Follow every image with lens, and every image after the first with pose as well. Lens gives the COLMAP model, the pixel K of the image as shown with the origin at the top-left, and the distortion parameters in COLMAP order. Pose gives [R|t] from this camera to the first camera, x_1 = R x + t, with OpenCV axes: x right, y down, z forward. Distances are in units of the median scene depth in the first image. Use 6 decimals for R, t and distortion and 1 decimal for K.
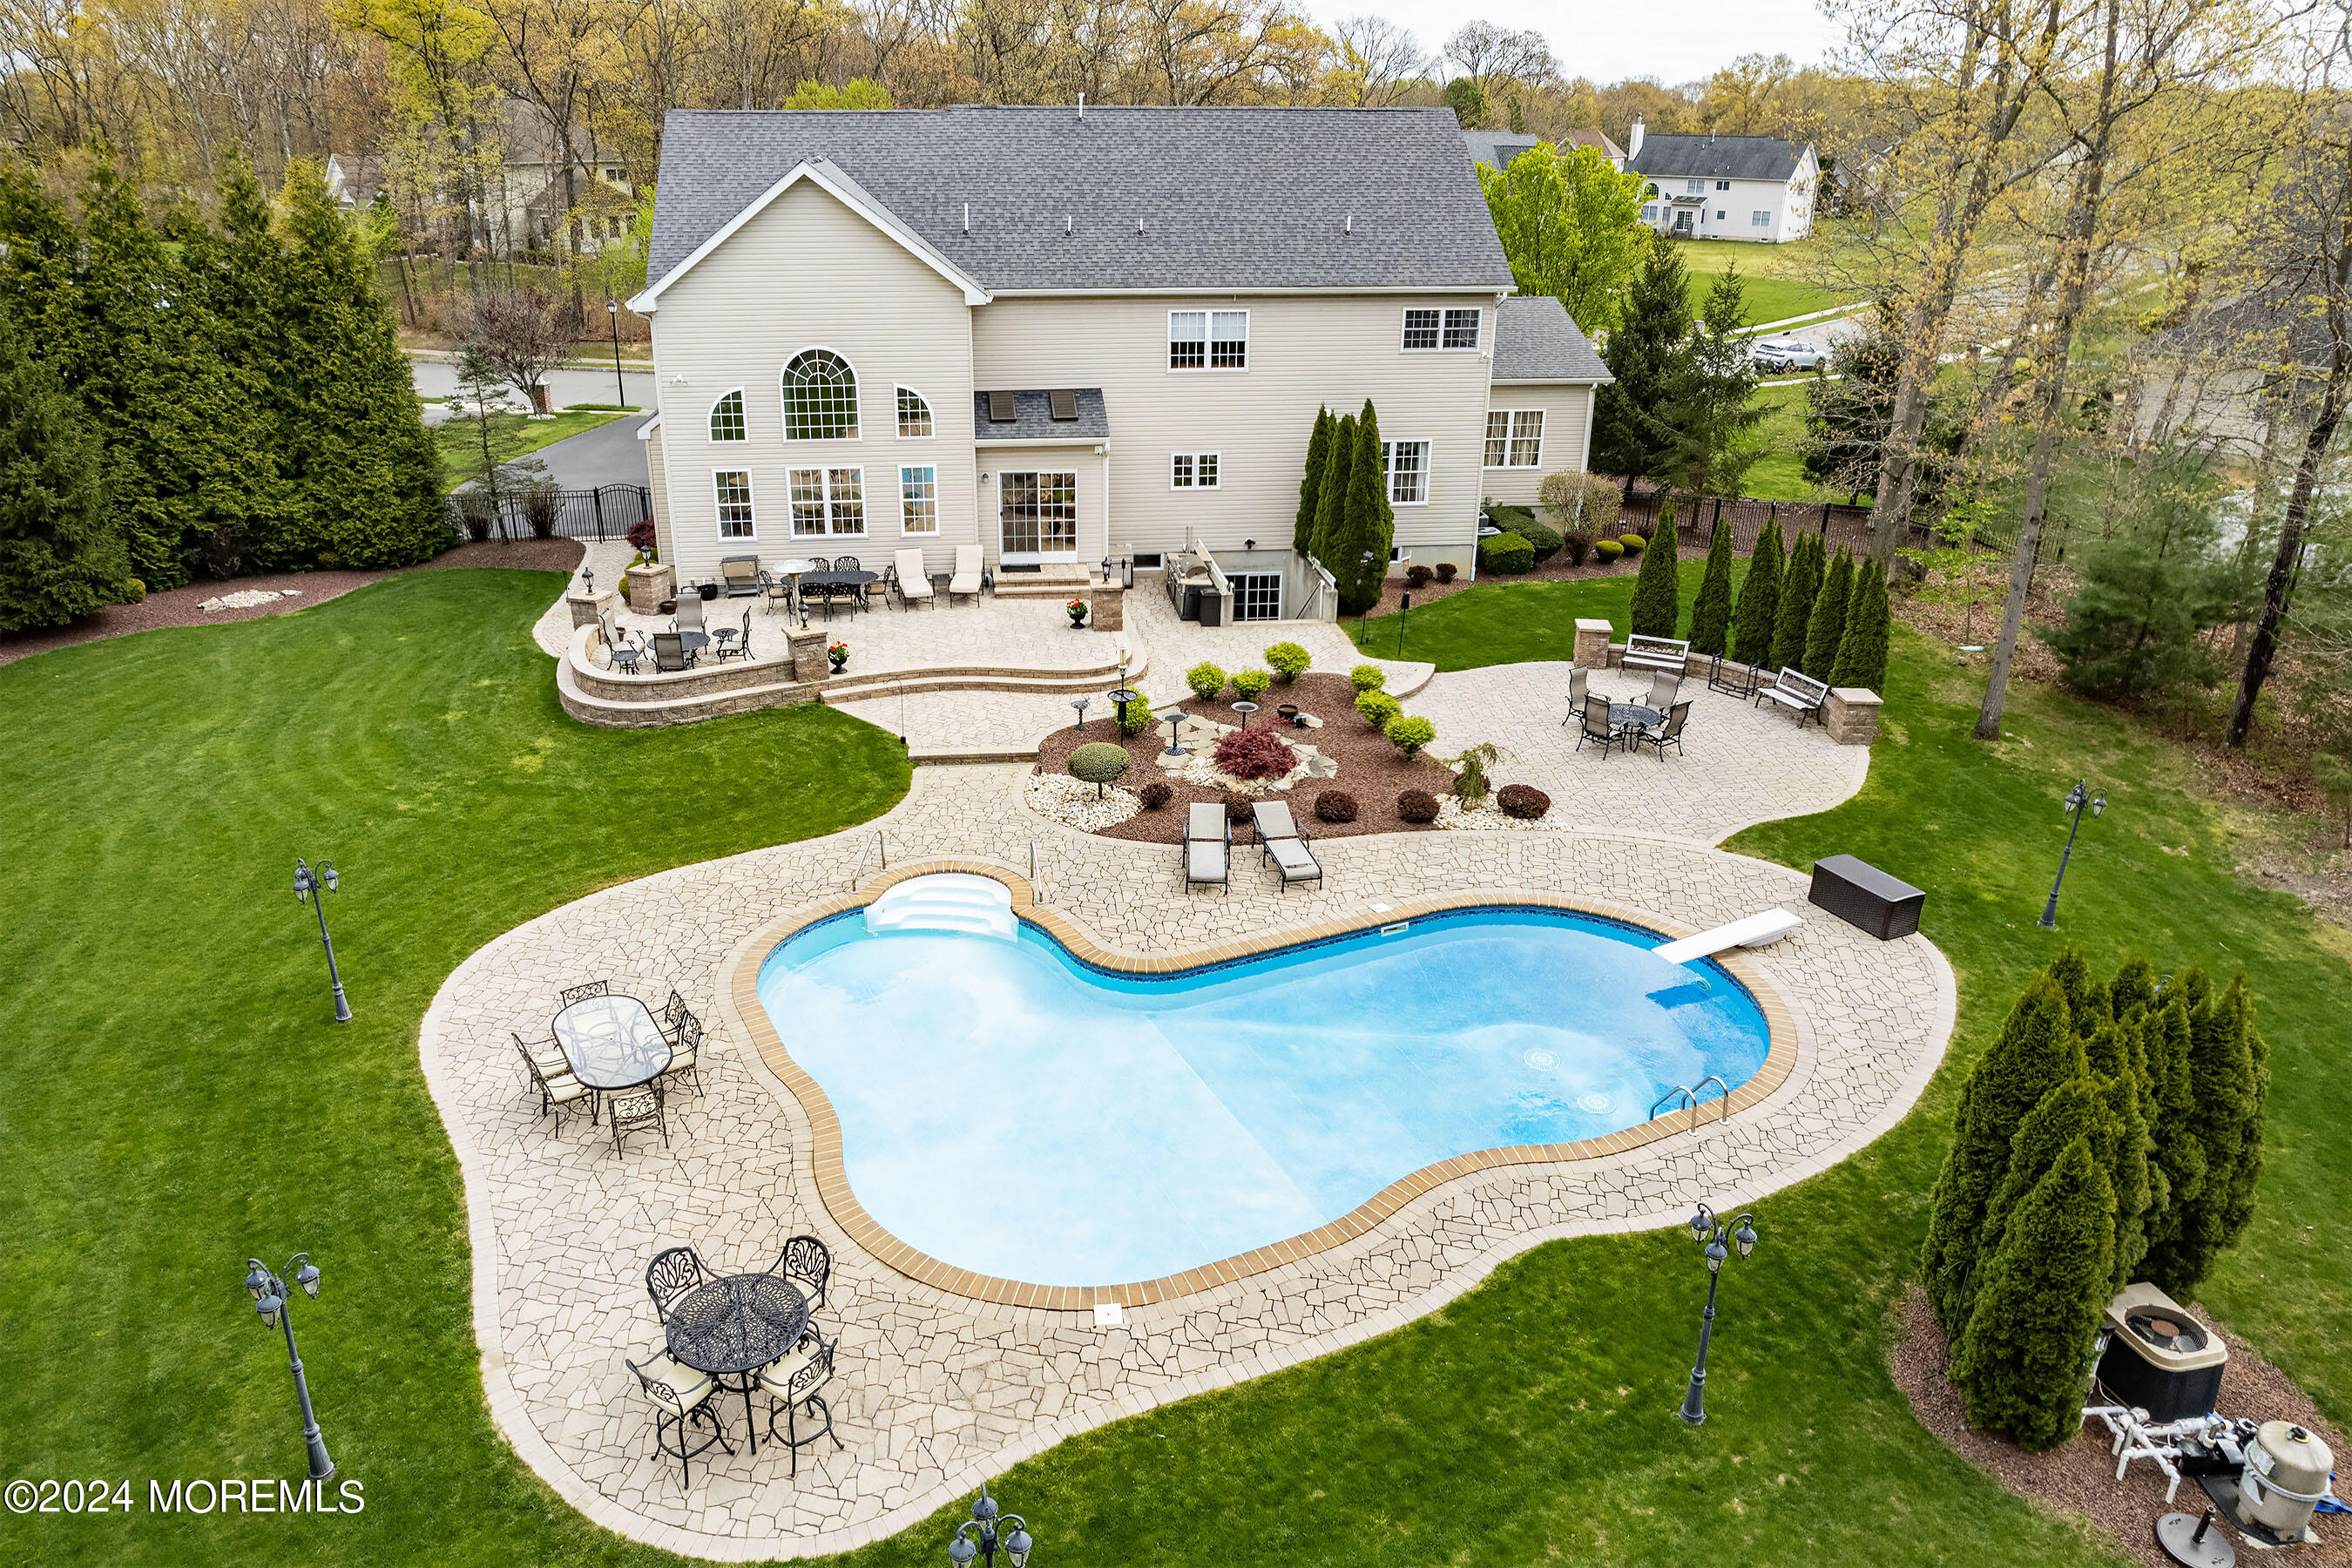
lens RADIAL K [[1442.4, 0, 1073.9], [0, 1442.4, 767.1], [0, 0, 1]] dist [-0.052451, 0.048421]
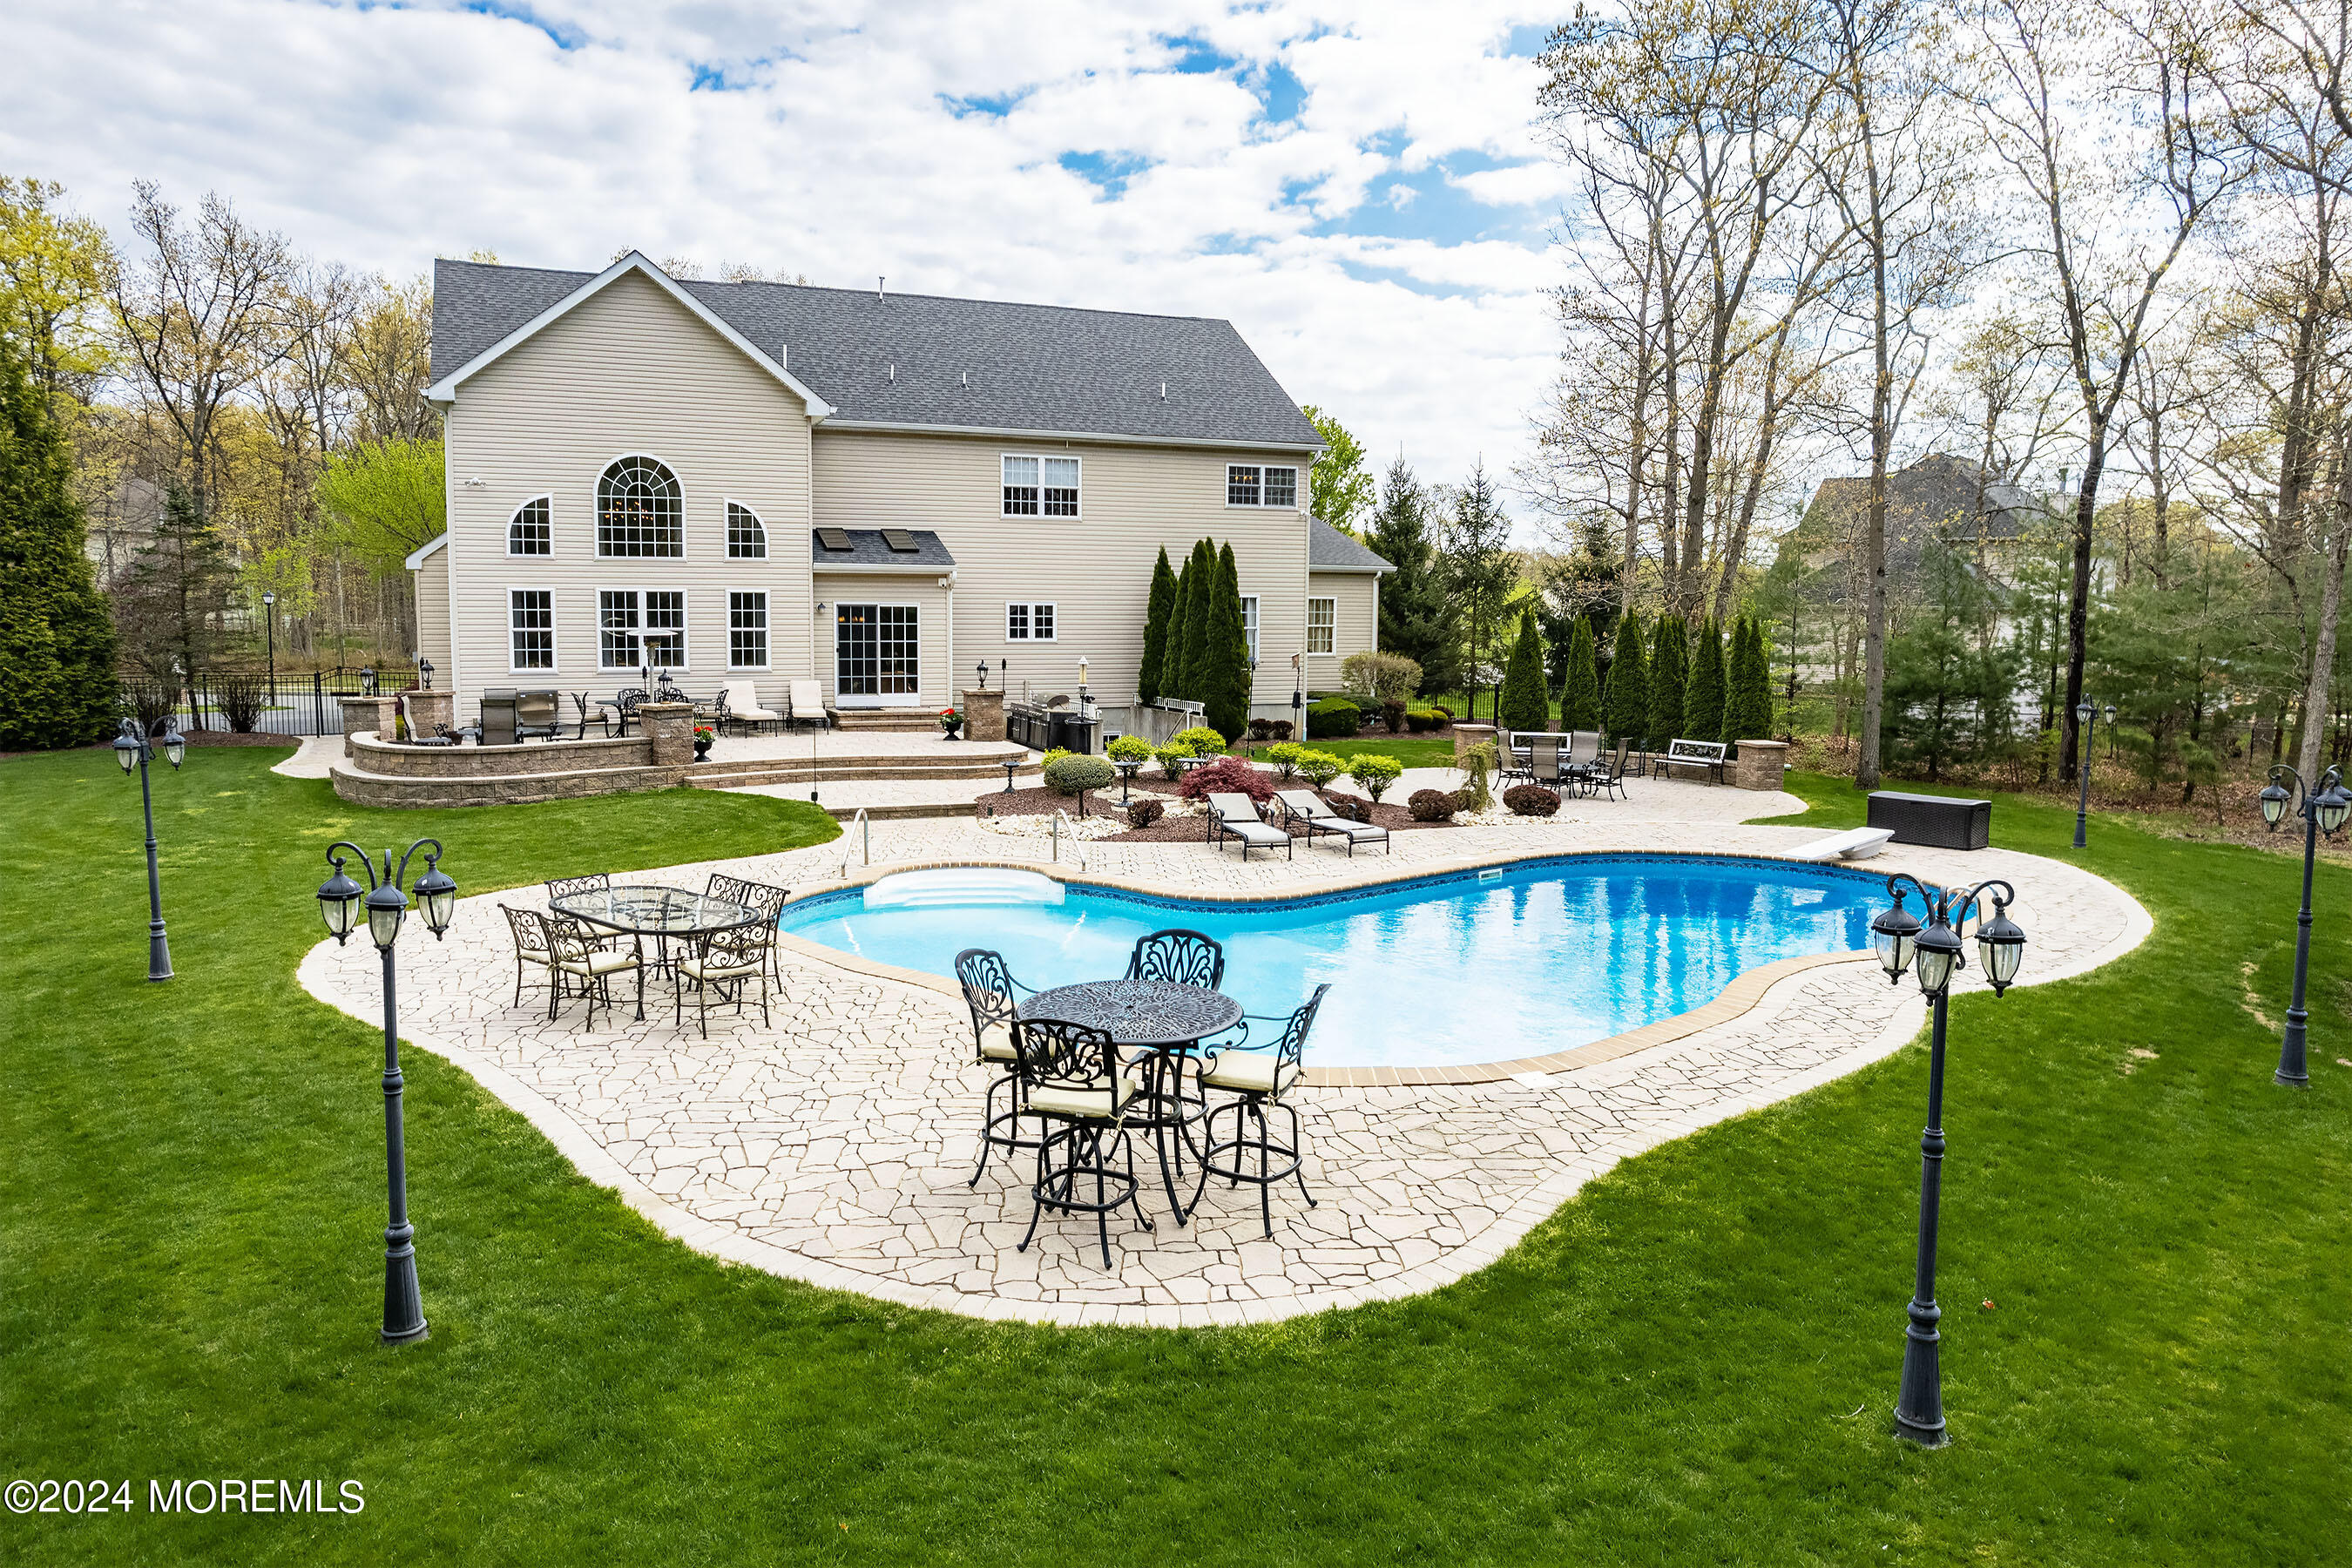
lens RADIAL K [[1452.2, 0, 1072.6], [0, 1452.2, 785.1], [0, 0, 1]] dist [-0.028063, 0.017492]
pose [[0.965981, -0.018436, 0.257954, -0.143152], [0.088067, 0.961289, -0.261089, 0.155683], [-0.243155, 0.274924, 0.930211, 0.135188]]
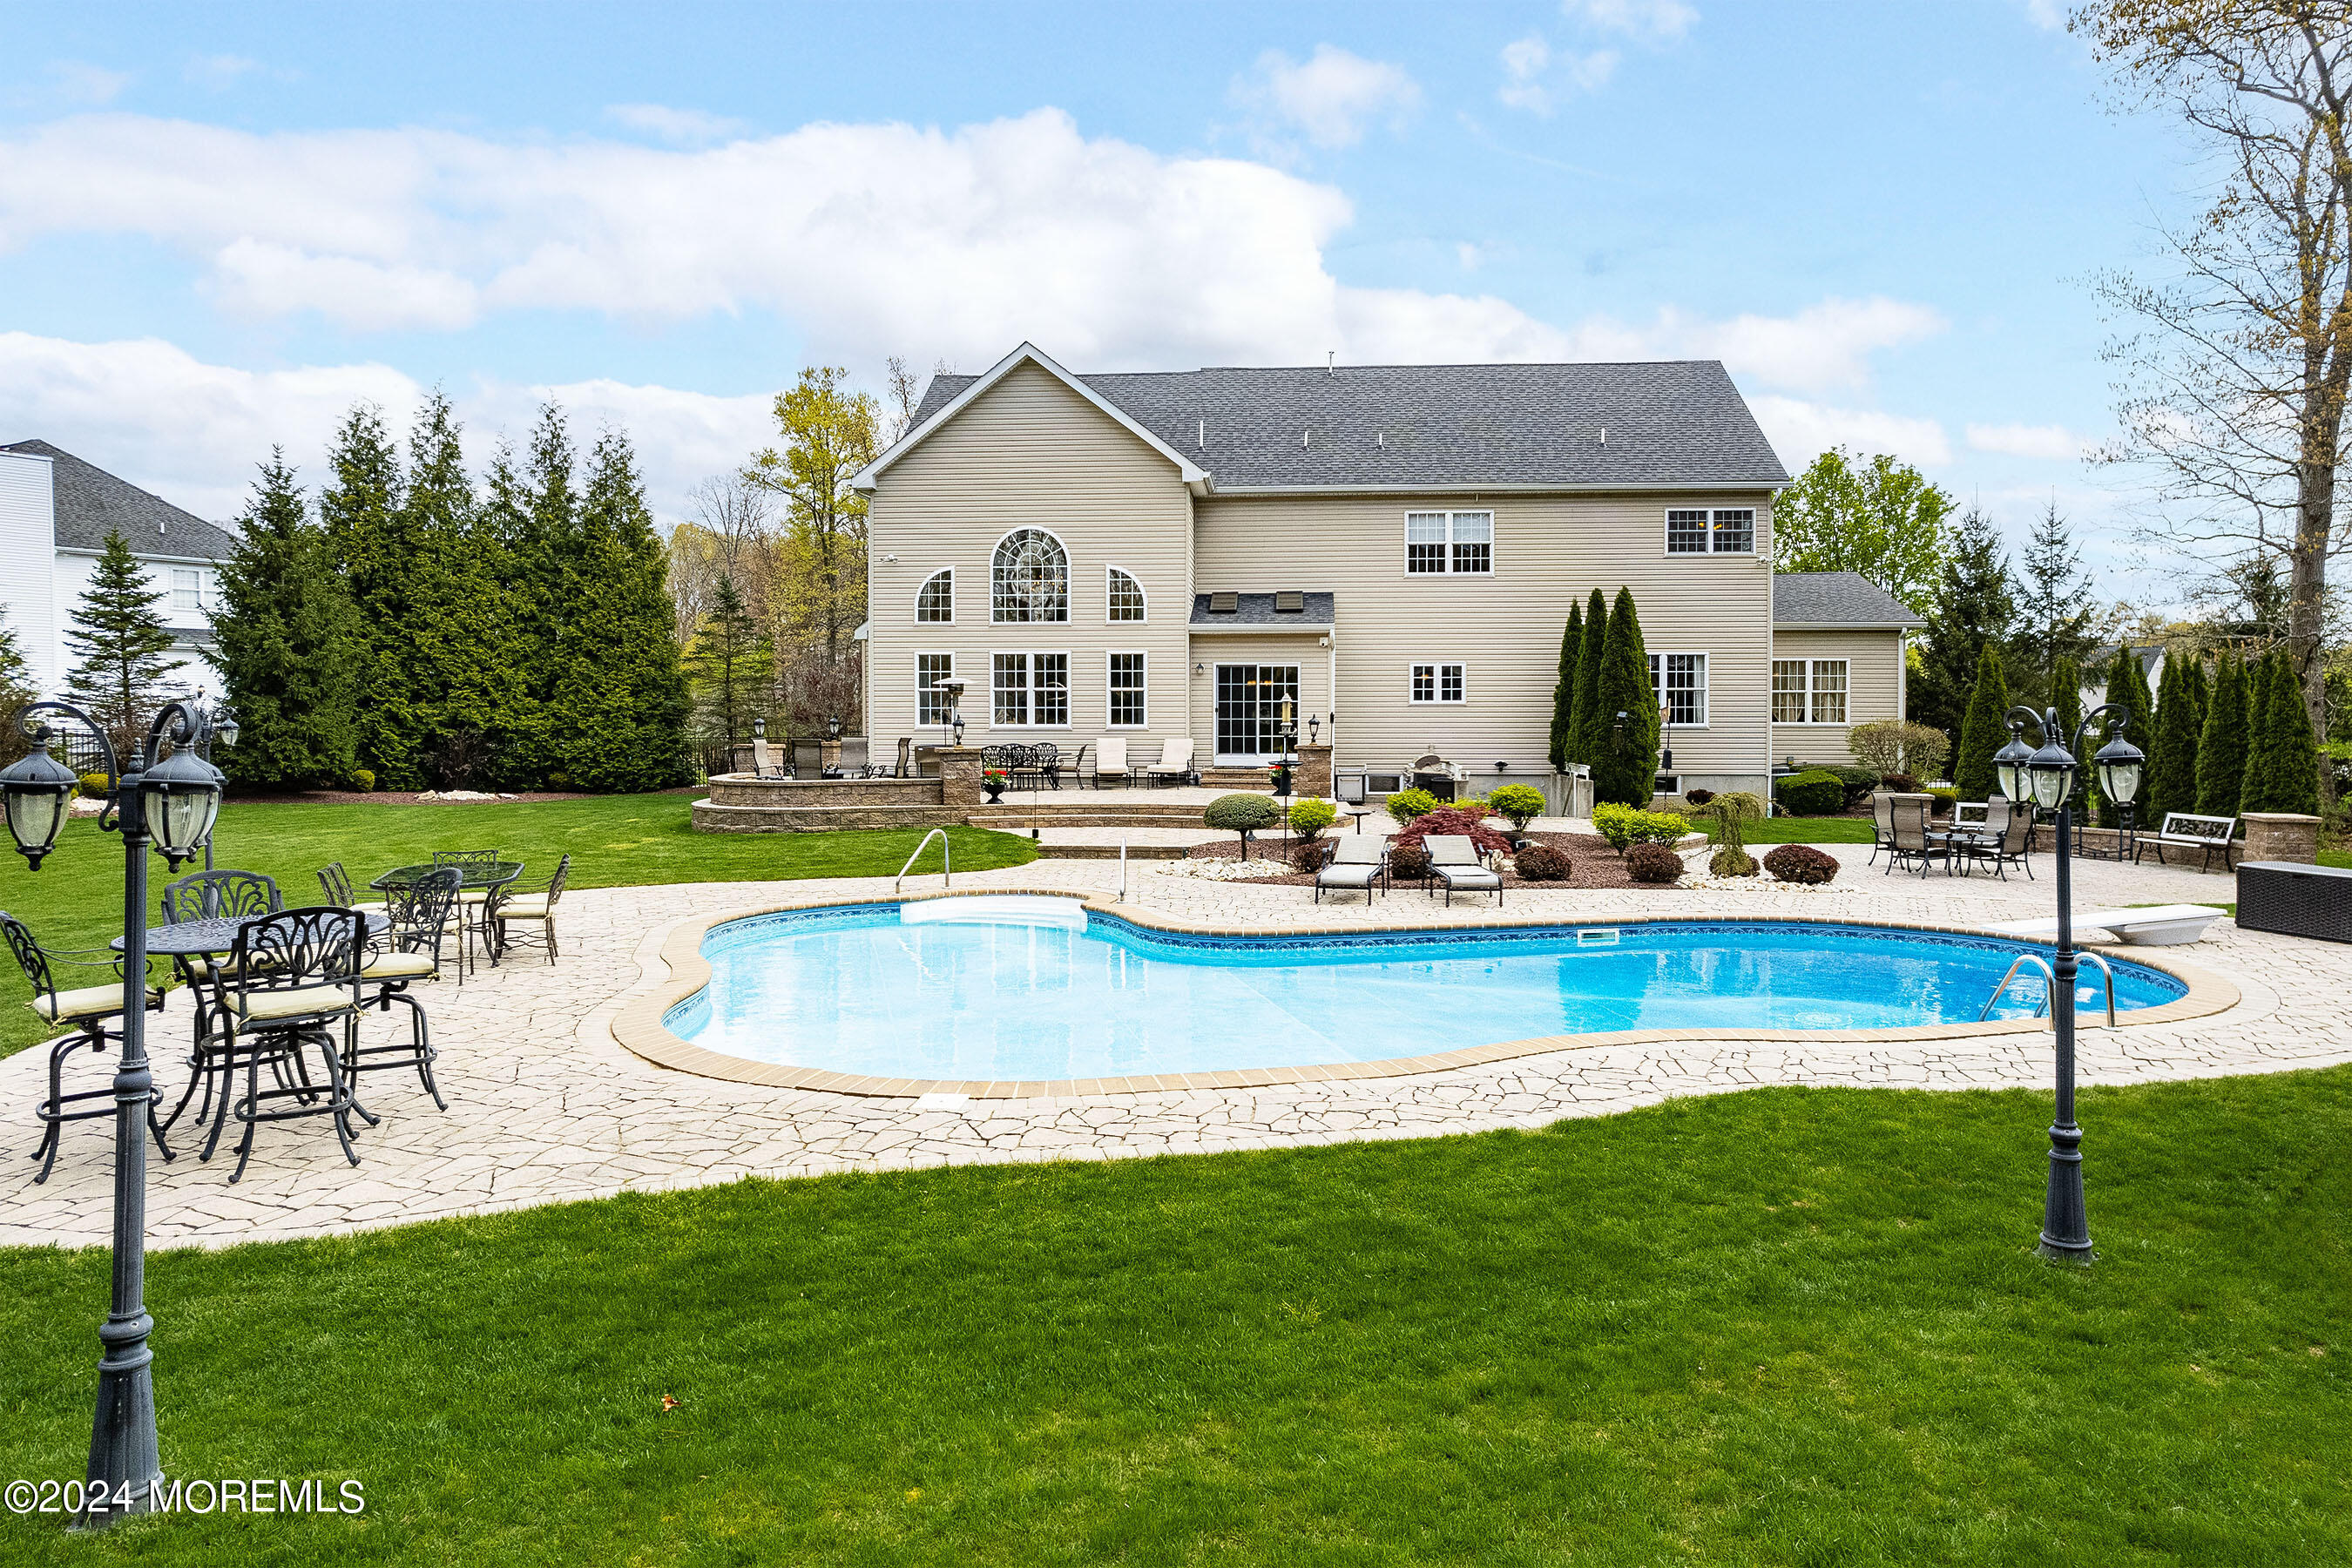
lens RADIAL K [[1414.5, 0, 1176.0], [0, 1414.5, 784.0], [0, 0, 1]] dist [-0.035214, 0.000536]
pose [[0.985007, 0.015386, -0.171825, 0.078625], [-0.072817, 0.940019, -0.333260, 0.168474], [0.156391, 0.340775, 0.927046, 0.174730]]
